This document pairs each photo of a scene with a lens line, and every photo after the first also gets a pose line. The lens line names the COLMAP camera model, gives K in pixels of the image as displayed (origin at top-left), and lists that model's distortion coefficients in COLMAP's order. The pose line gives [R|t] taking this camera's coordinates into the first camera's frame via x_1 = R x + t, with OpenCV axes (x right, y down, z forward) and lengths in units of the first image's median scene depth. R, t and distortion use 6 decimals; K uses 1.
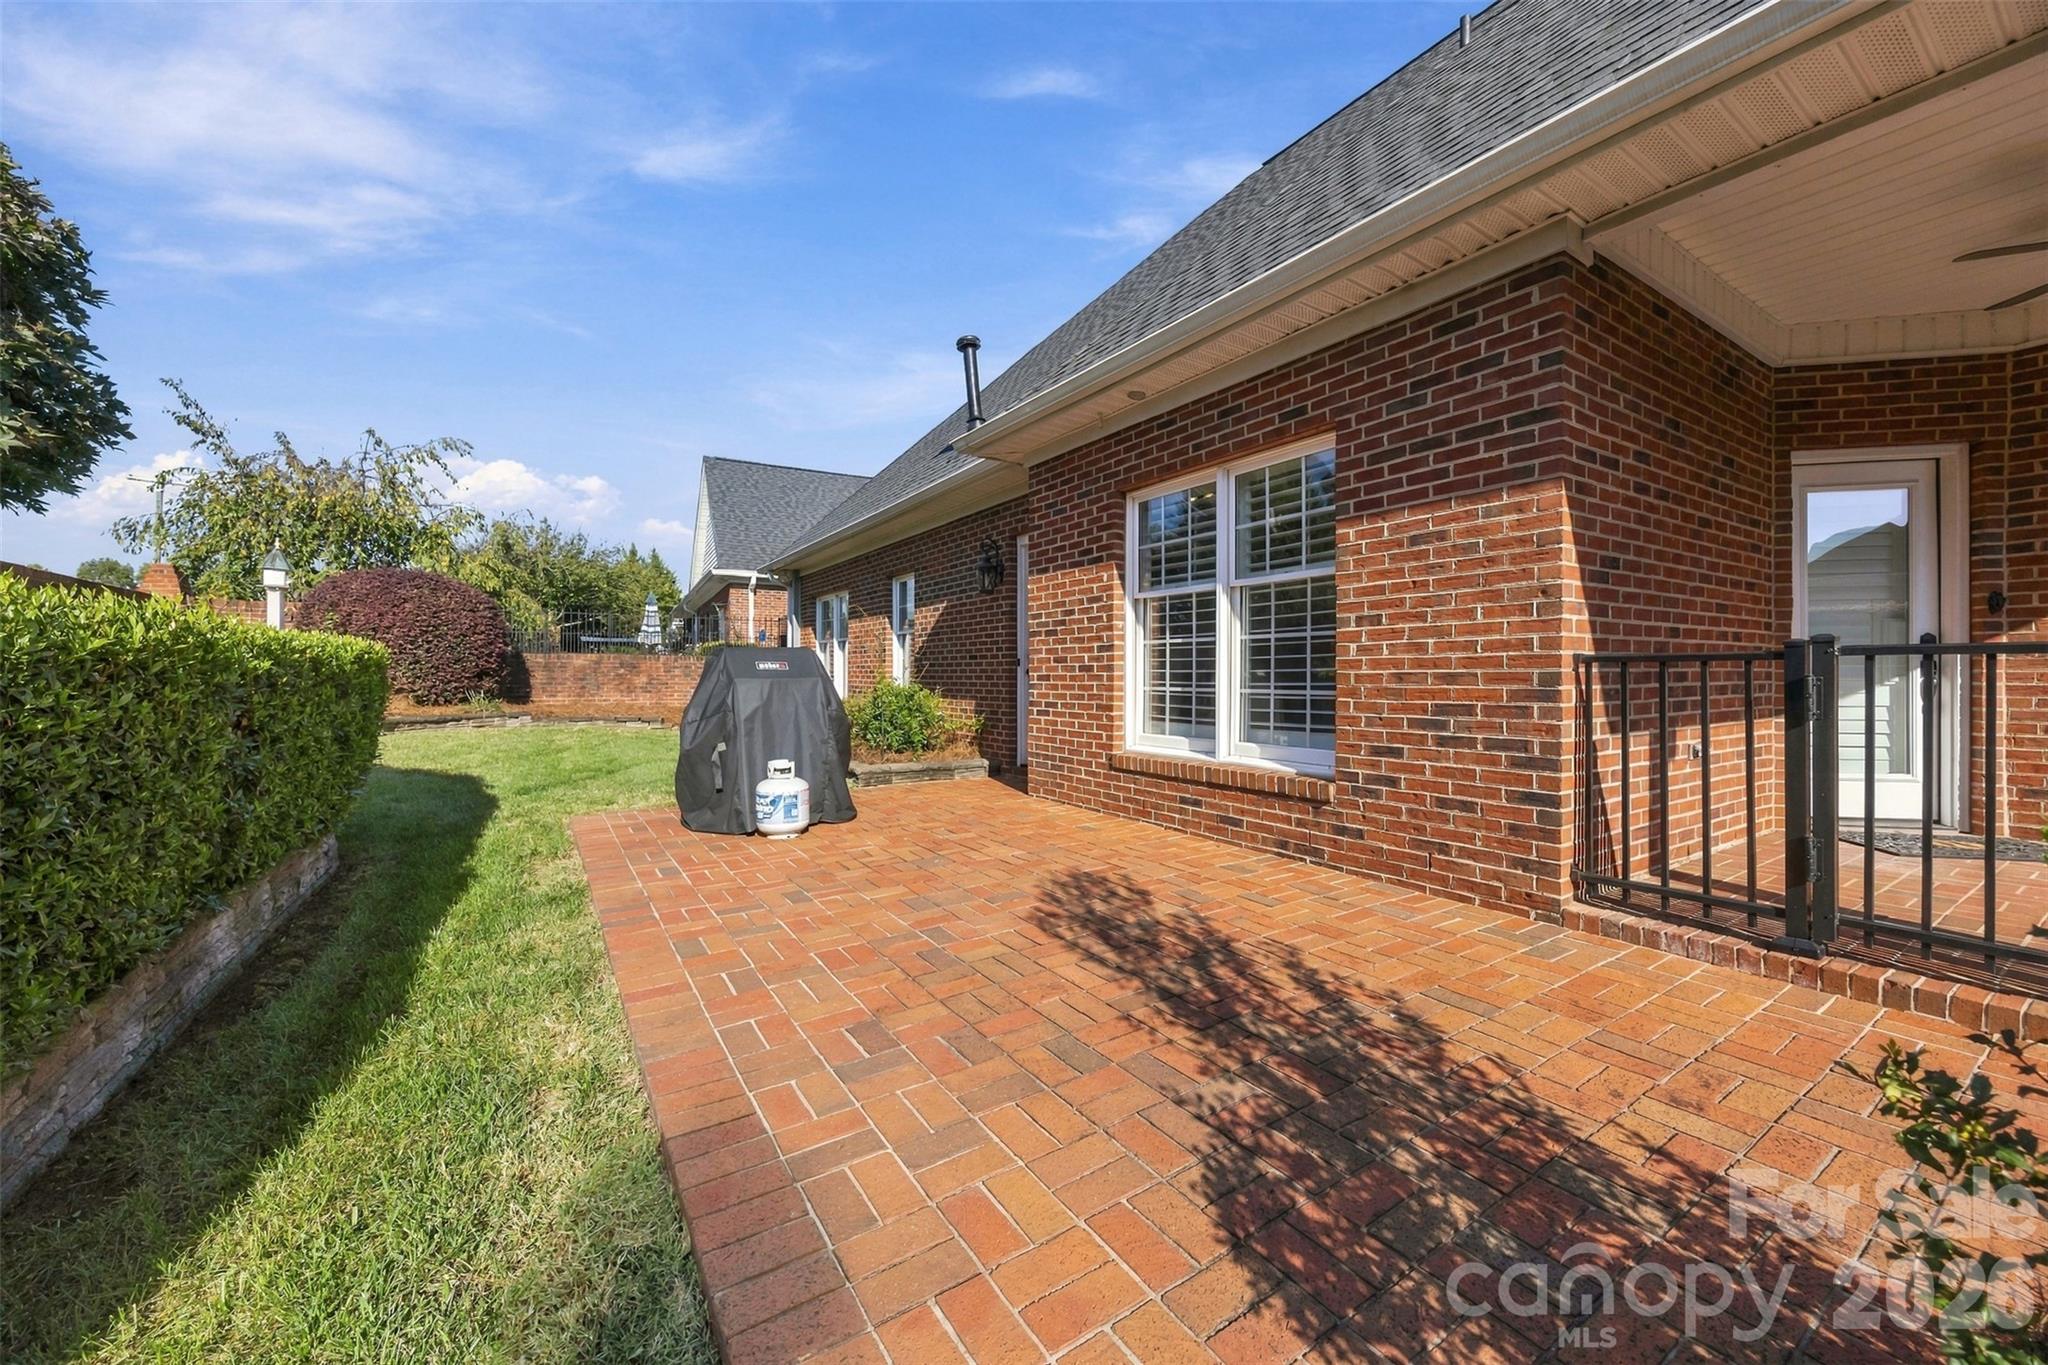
lens RADIAL K [[825.3, 0, 1034.0], [0, 825.3, 669.2], [0, 0, 1]] dist [-0.003205, 0.000023]
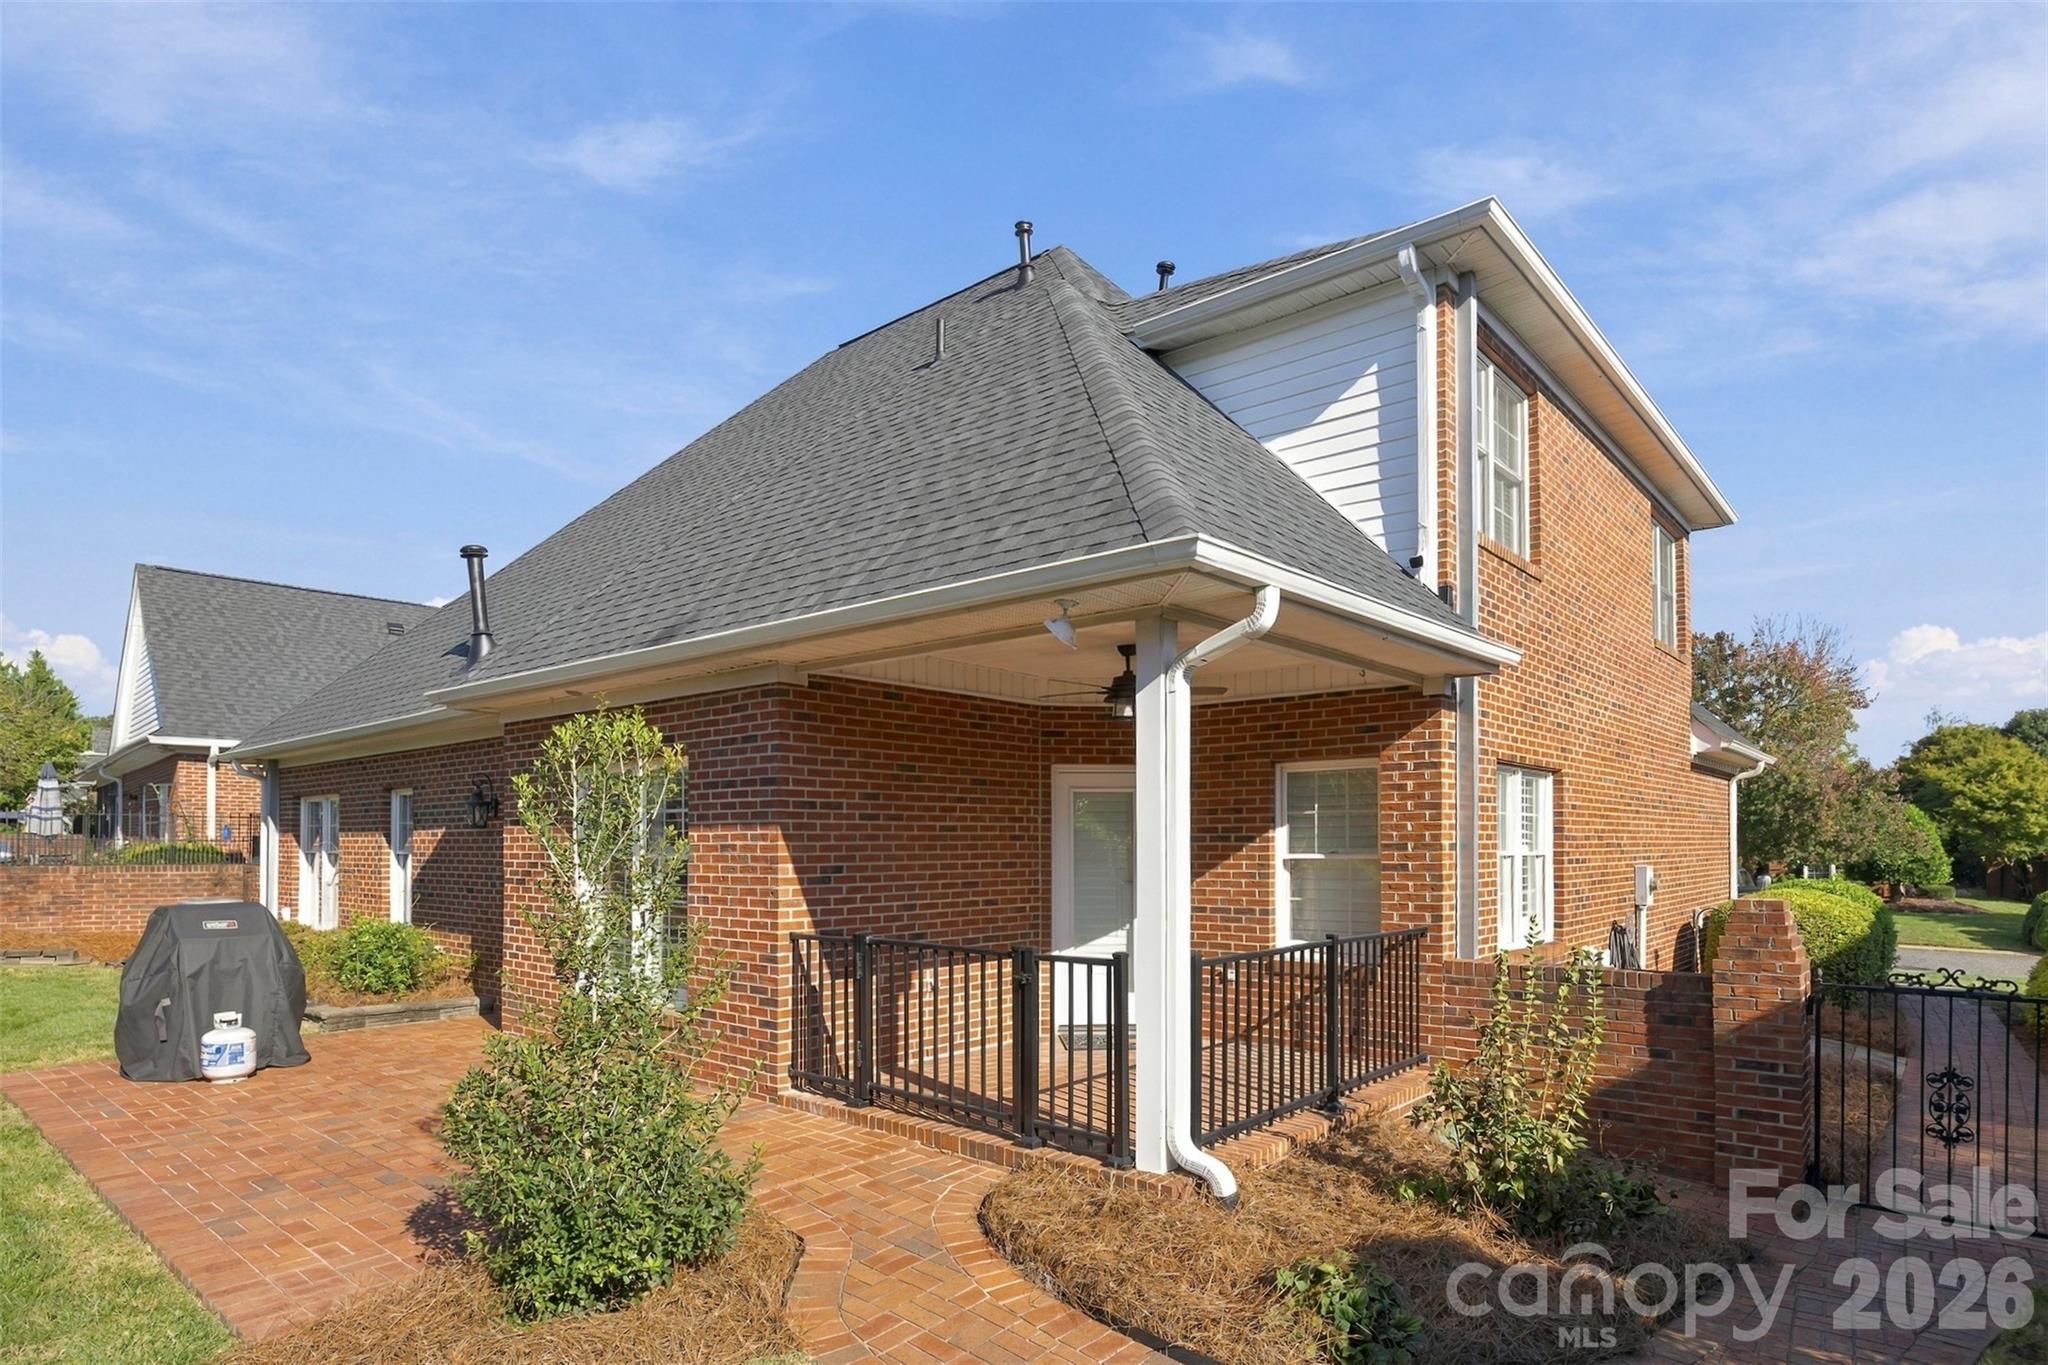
lens RADIAL K [[1085.9, 0, 956.3], [0, 1085.9, 842.8], [0, 0, 1]] dist [0.005285, 0.002187]
pose [[0.964384, 0.003179, 0.264488, 0.081839], [-0.000439, 0.999946, -0.010418, -0.033717], [-0.264506, 0.009931, 0.964333, -0.220841]]
